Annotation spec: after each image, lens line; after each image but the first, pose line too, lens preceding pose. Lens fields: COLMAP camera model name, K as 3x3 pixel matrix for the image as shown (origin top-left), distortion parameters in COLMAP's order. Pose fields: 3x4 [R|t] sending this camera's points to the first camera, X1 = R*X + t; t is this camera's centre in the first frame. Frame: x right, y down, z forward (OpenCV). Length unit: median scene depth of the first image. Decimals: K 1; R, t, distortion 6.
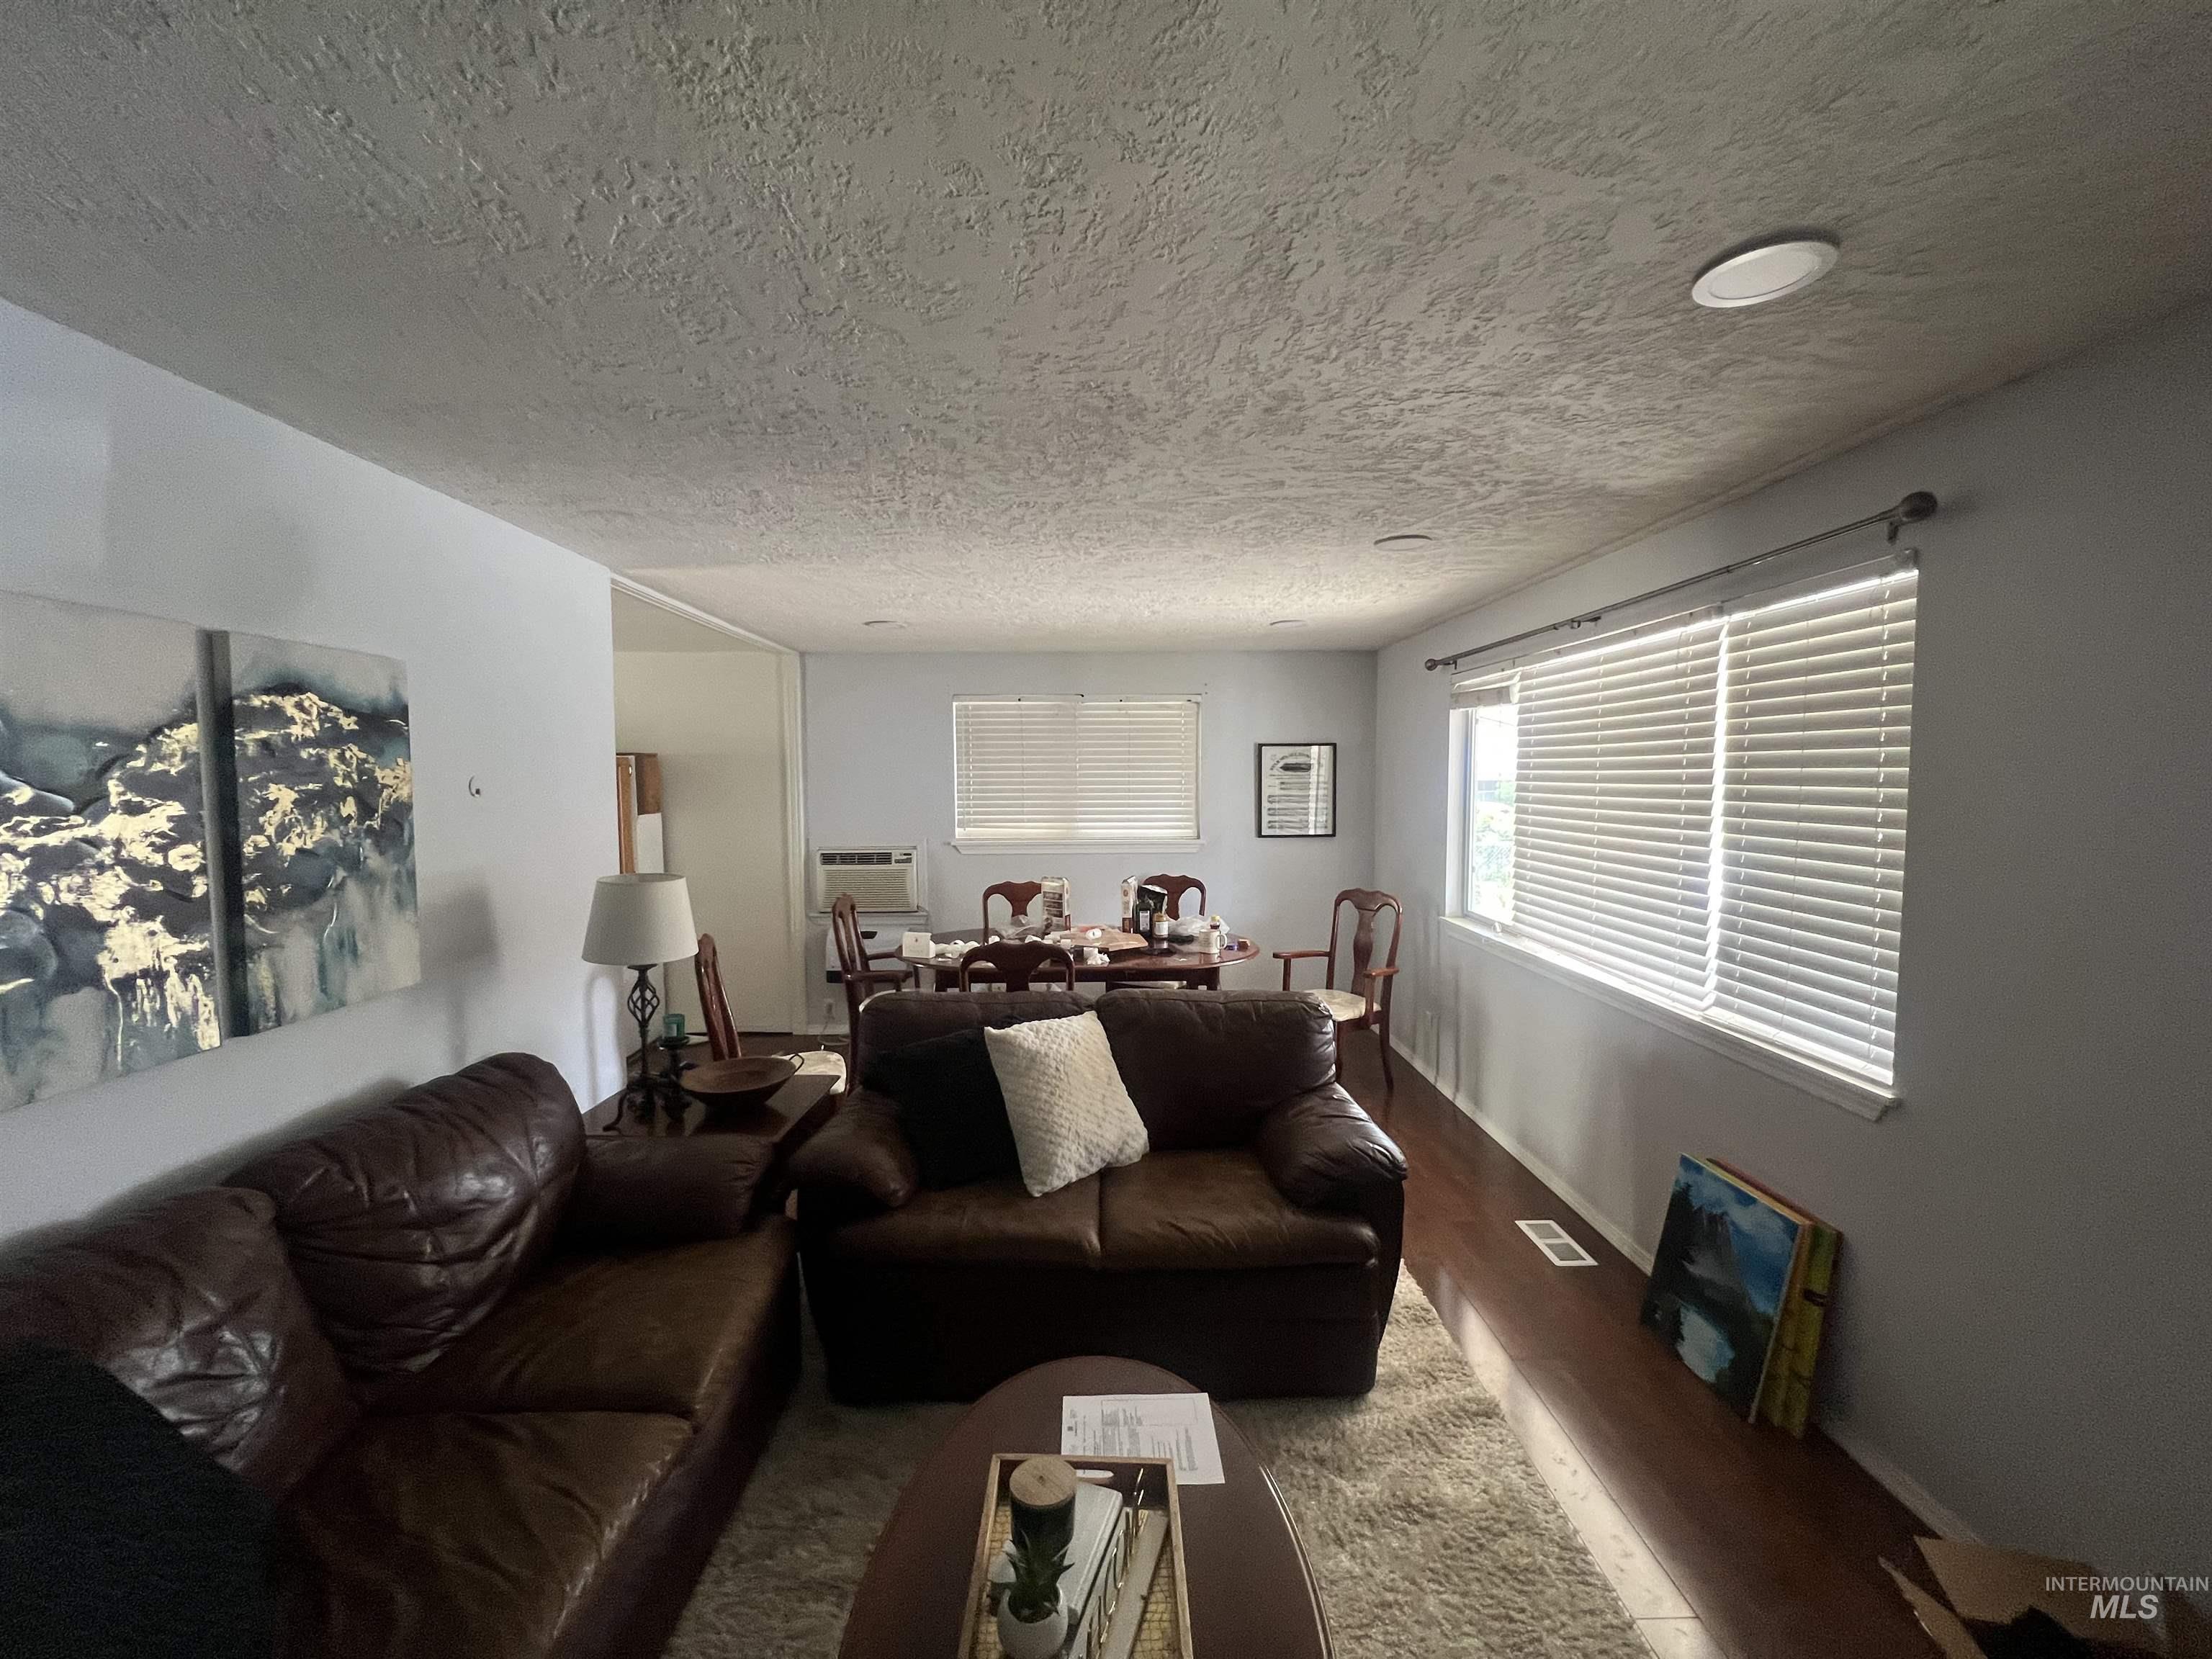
lens RADIAL K [[883.5, 0, 1099.9], [0, 883.5, 831.6], [0, 0, 1]] dist [0.000355, 0.000069]
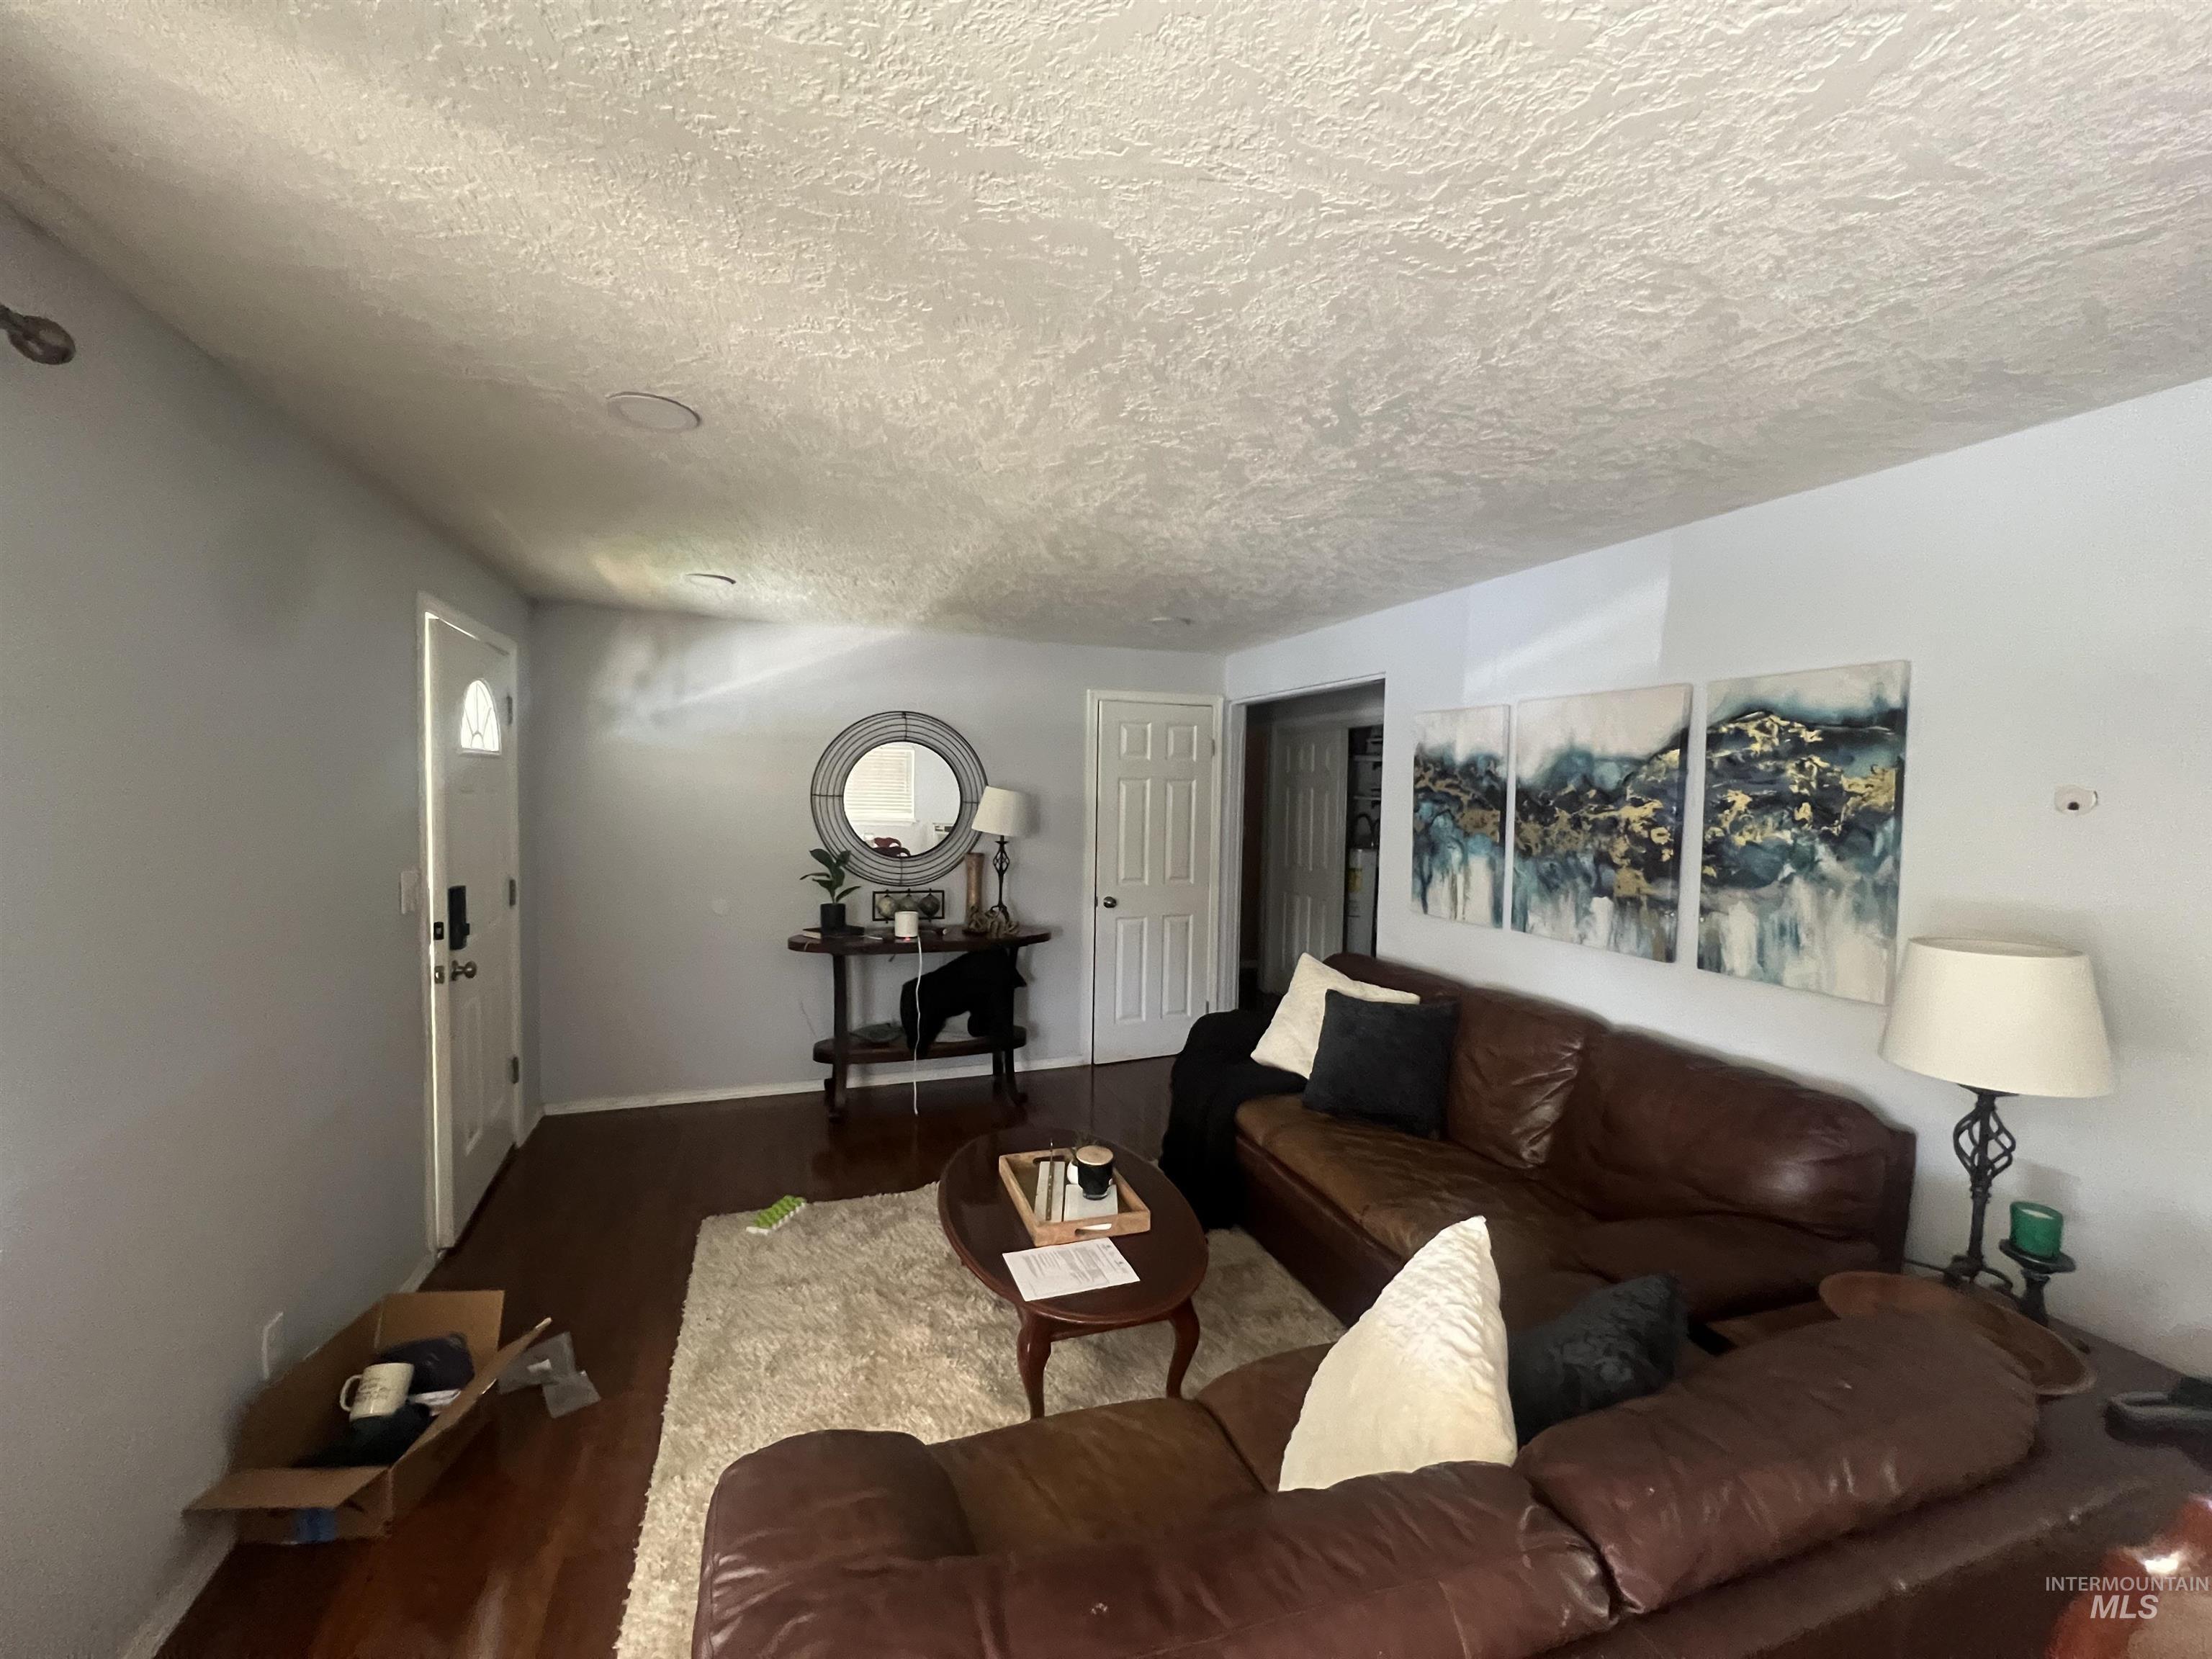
lens RADIAL K [[883.5, 0, 1100.4], [0, 883.5, 832.2], [0, 0, 1]] dist [0.000355, 0.000069]
pose [[-0.948510, -0.003232, -0.316729, 0.361074], [-0.039067, 0.993507, 0.106856, -0.091069], [0.314327, 0.113728, -0.942478, 1.867499]]
